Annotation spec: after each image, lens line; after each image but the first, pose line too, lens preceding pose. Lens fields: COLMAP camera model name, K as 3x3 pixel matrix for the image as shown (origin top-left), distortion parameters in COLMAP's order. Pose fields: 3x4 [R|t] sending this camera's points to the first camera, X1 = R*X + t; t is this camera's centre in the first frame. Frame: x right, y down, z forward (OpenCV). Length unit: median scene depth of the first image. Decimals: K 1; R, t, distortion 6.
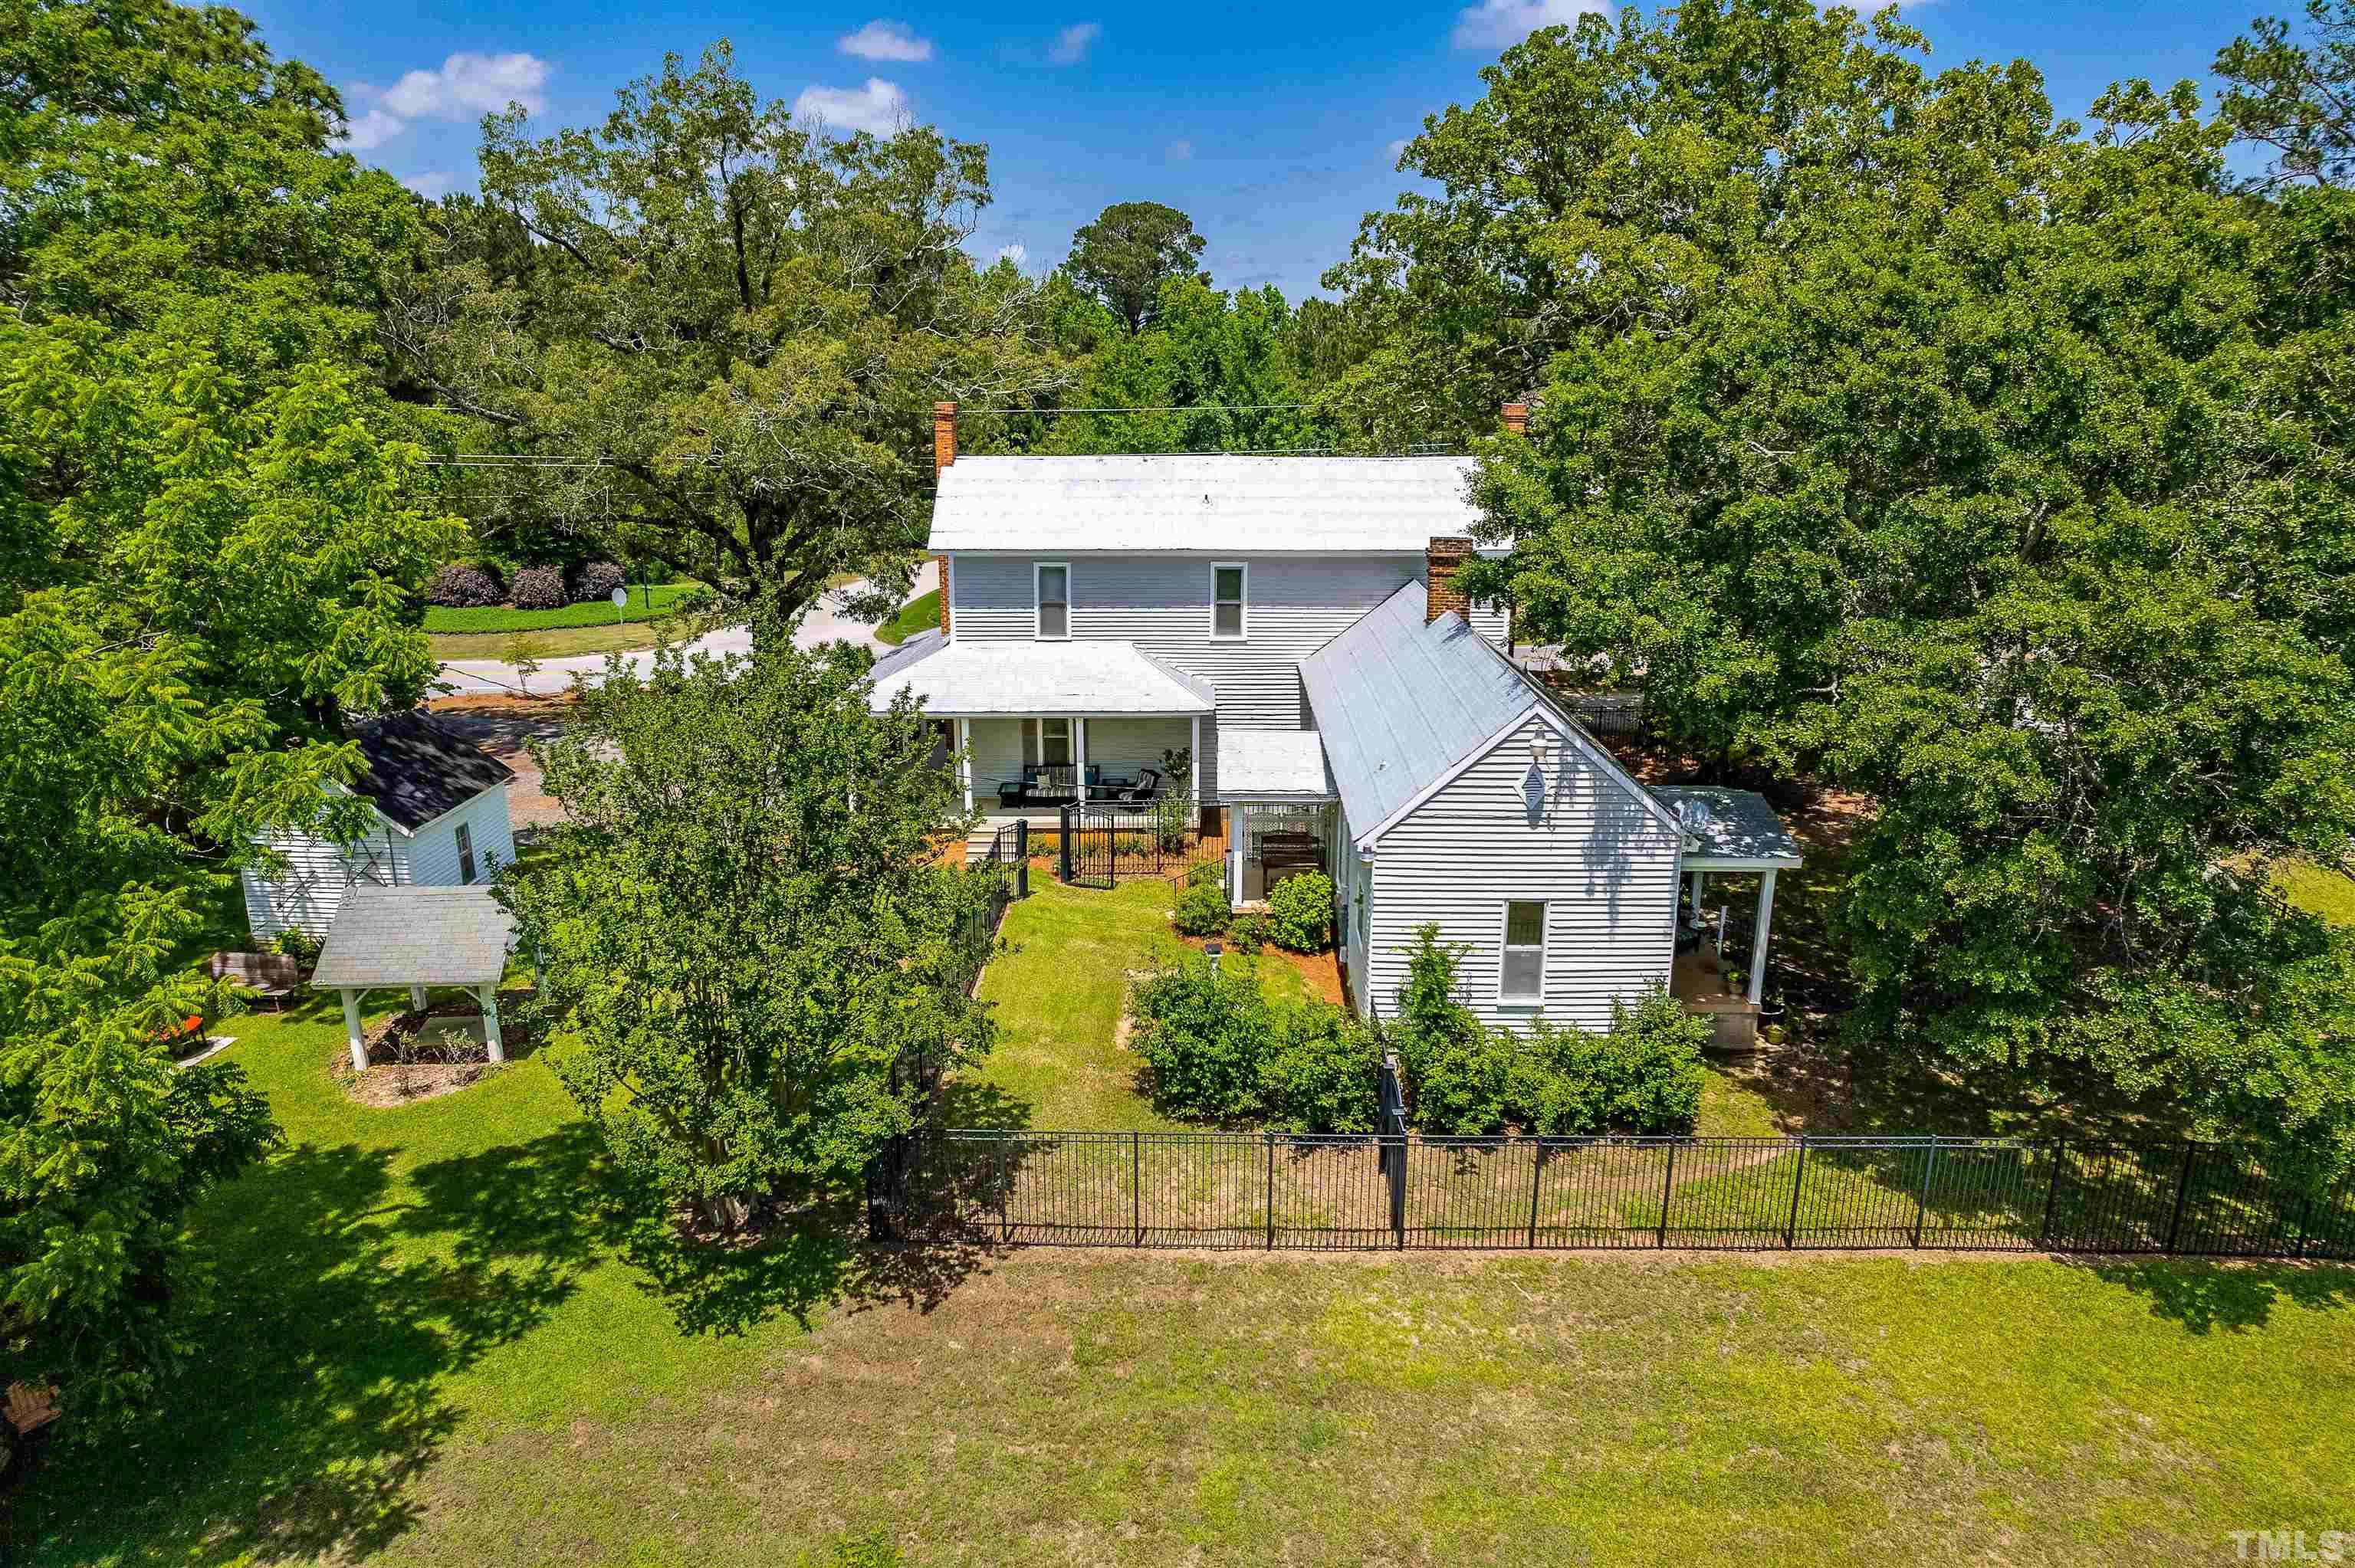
lens RADIAL K [[1506.7, 0, 1183.1], [0, 1506.7, 786.5], [0, 0, 1]] dist [-0.044260, 0.004256]
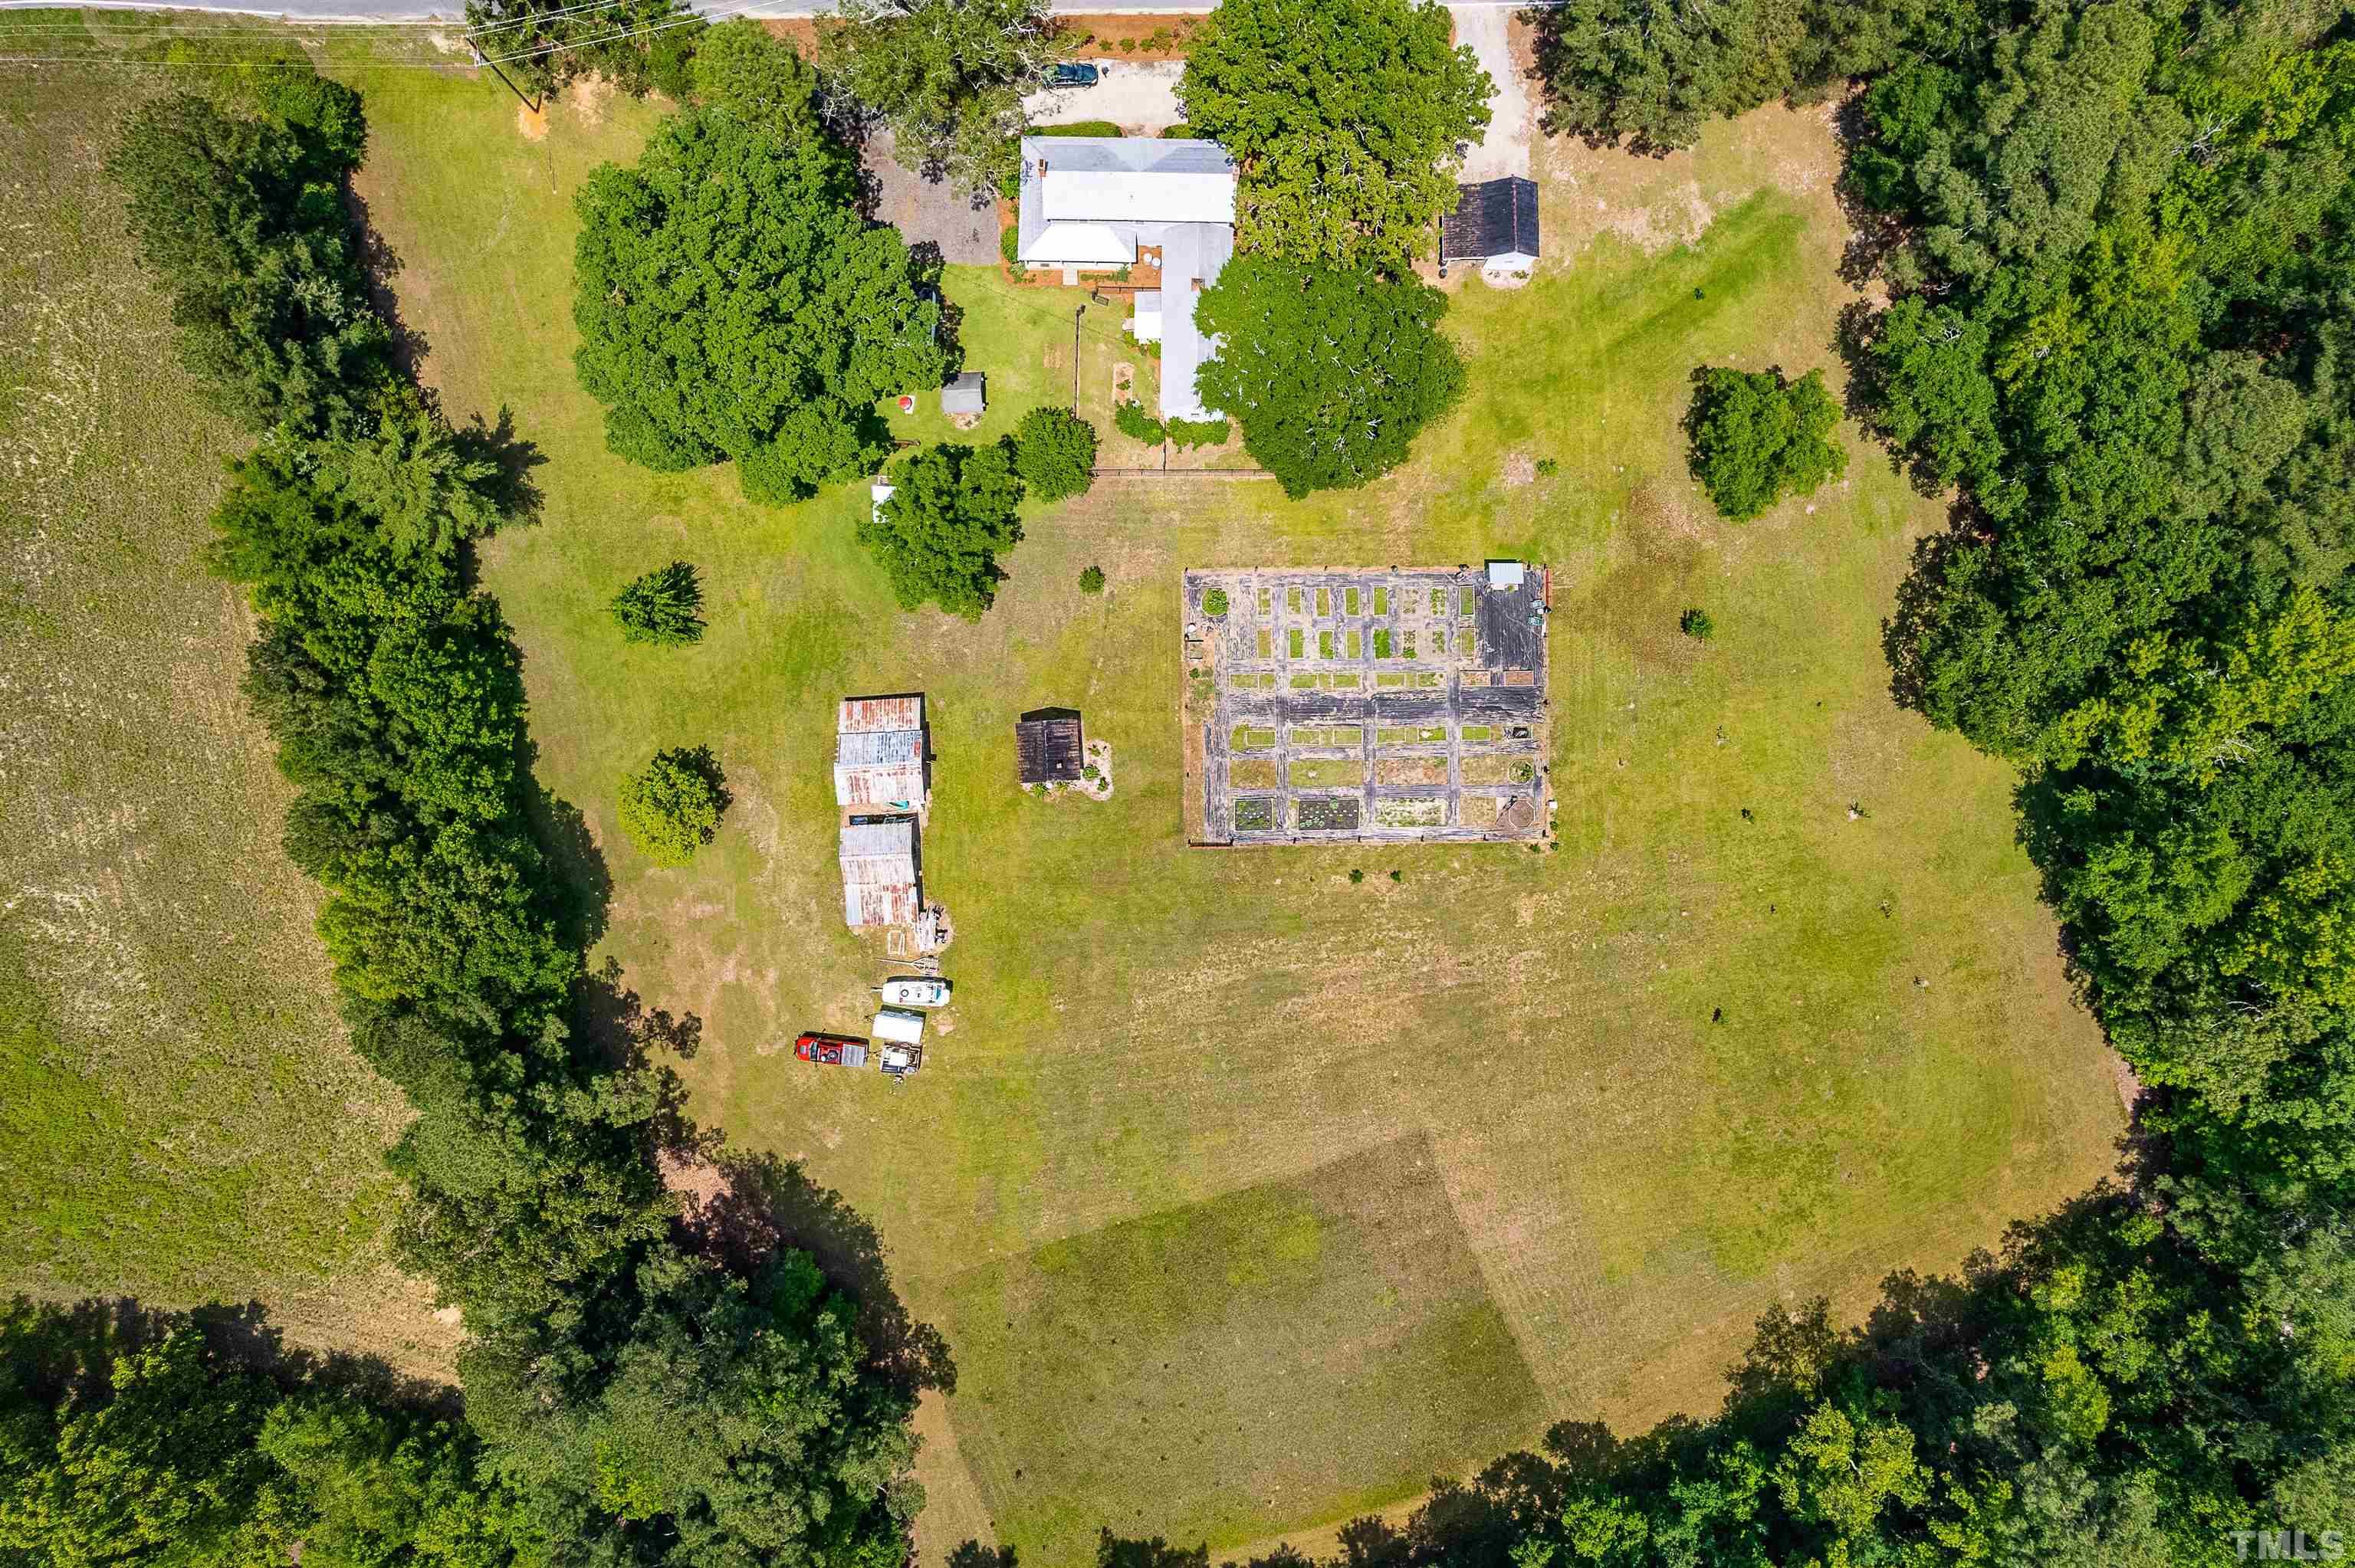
lens RADIAL K [[1506.7, 0, 1183.1], [0, 1506.7, 786.5], [0, 0, 1]] dist [-0.044260, 0.004256]
pose [[0.999908, -0.005192, 0.012546, 0.117413], [-0.010683, 0.269519, 0.962936, -4.384080], [-0.008381, -0.962981, 0.269439, -1.524151]]
